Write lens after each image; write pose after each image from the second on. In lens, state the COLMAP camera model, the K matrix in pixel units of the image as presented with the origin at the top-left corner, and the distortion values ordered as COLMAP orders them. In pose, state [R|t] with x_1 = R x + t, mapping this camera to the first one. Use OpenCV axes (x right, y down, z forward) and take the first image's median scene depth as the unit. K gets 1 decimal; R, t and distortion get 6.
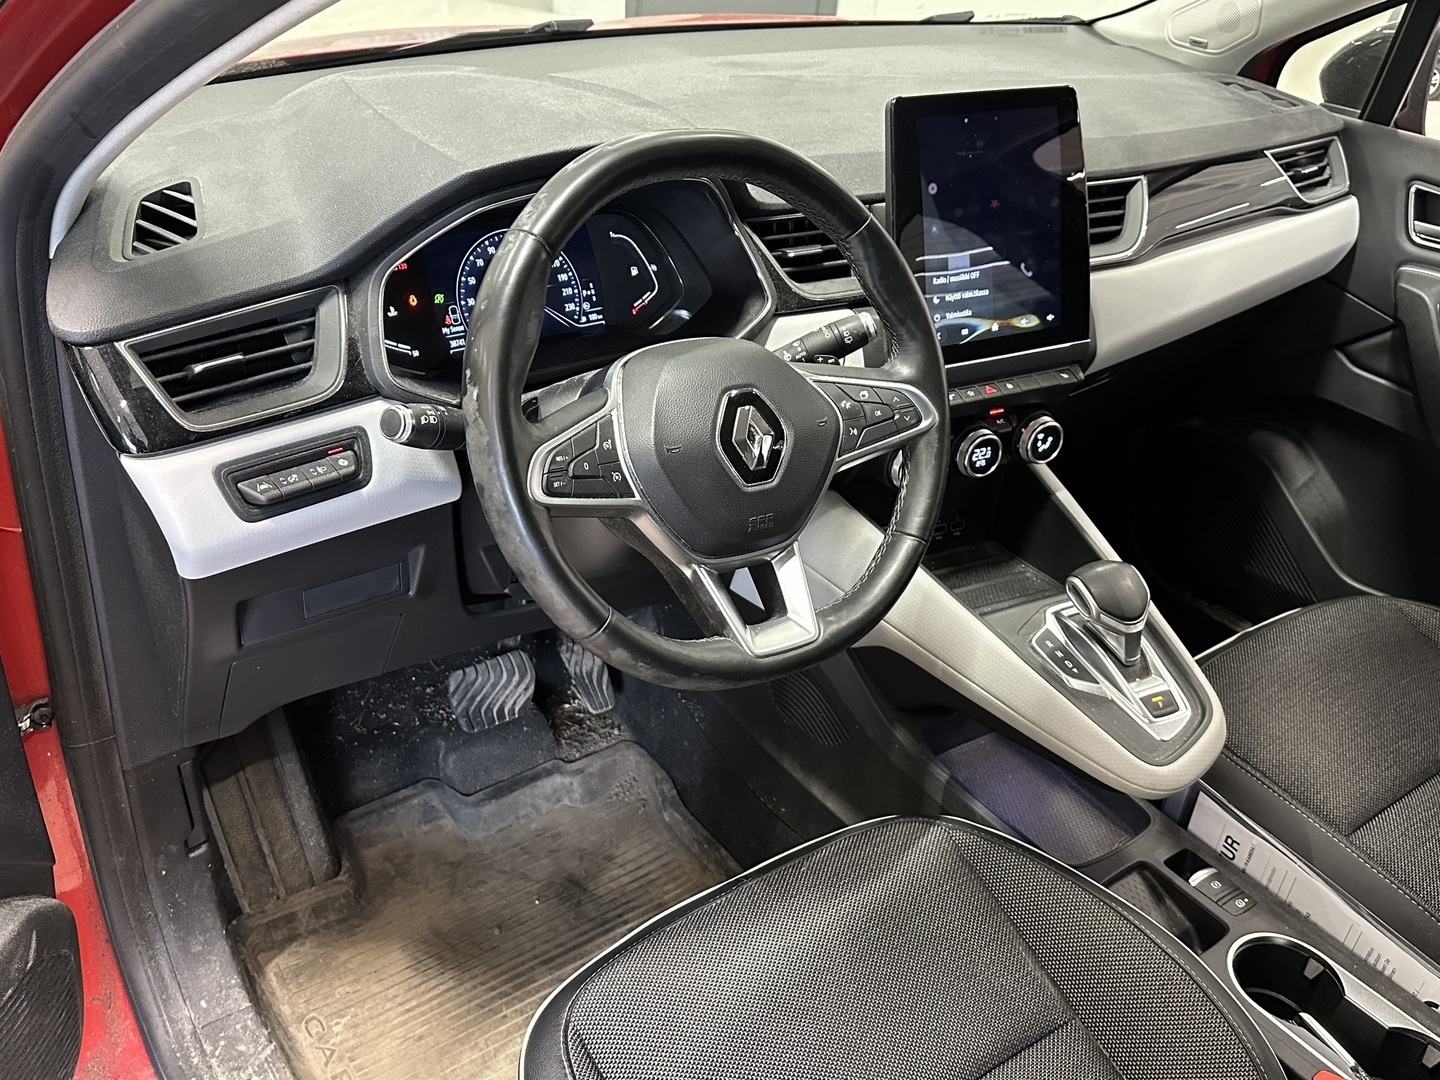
lens RADIAL K [[1196.7, 0, 720.0], [0, 1196.7, 540.0], [0, 0, 1]] dist [0.125139, -0.163569]
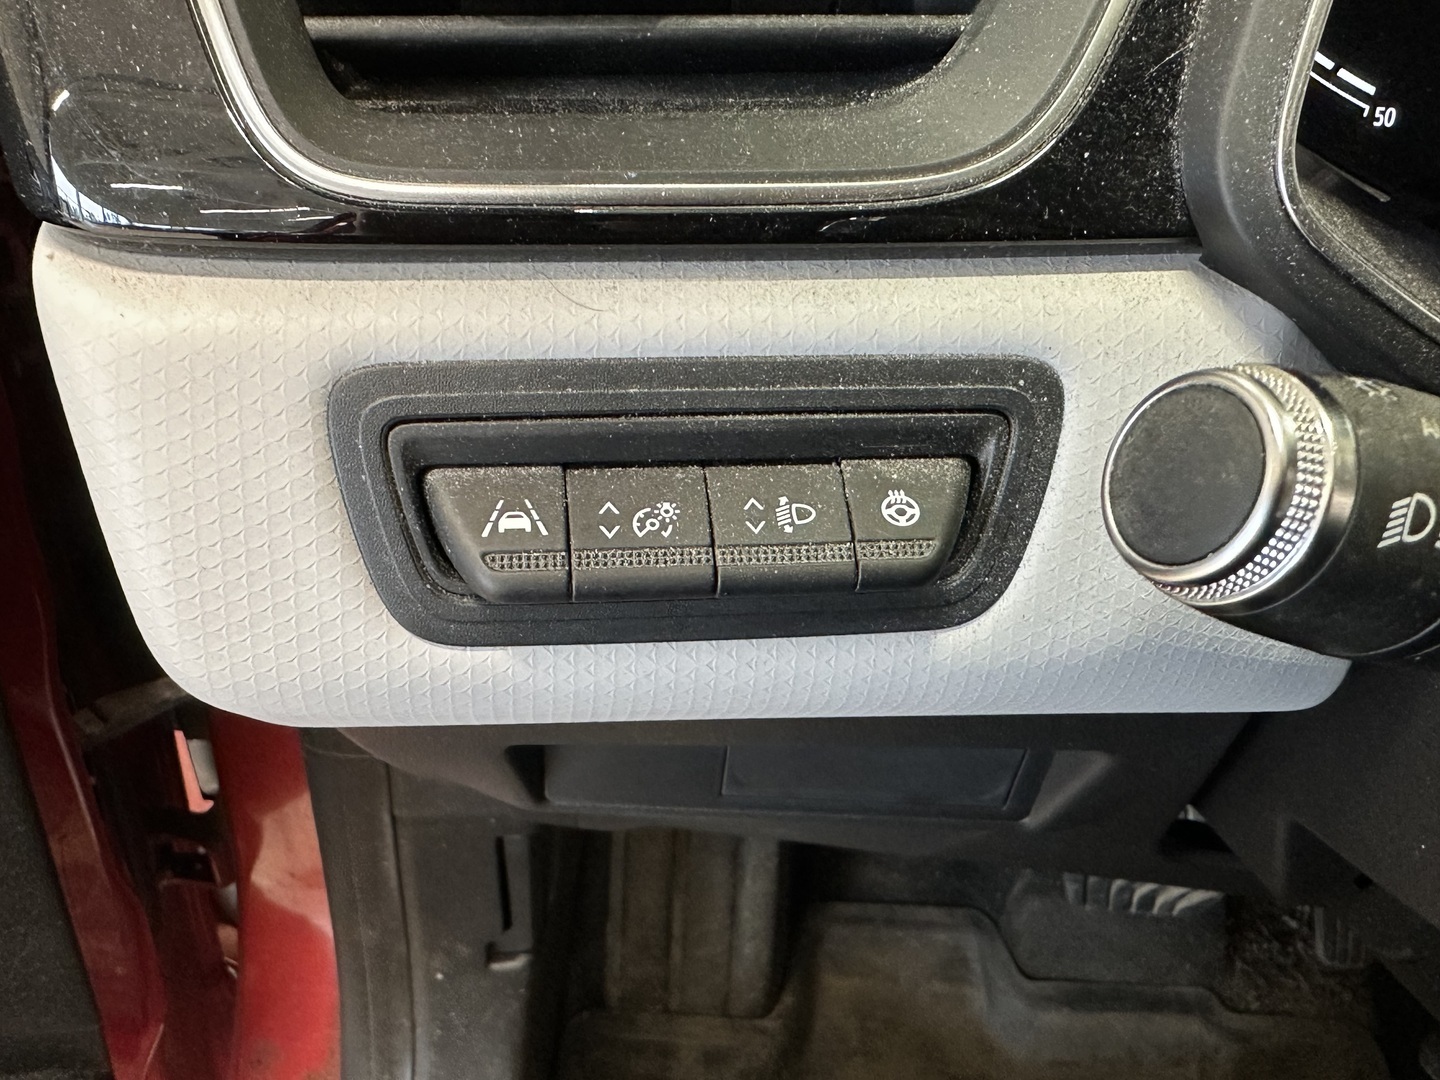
lens RADIAL K [[1169.5, 0, 720.0], [0, 1169.5, 540.0], [0, 0, 1]] dist [-0.003520, -0.007682]
pose [[0.771842, 0.411360, -0.484812, -0.193460], [-0.320312, 0.910249, 0.262389, -0.086075], [0.549236, -0.047231, 0.834332, 0.670899]]
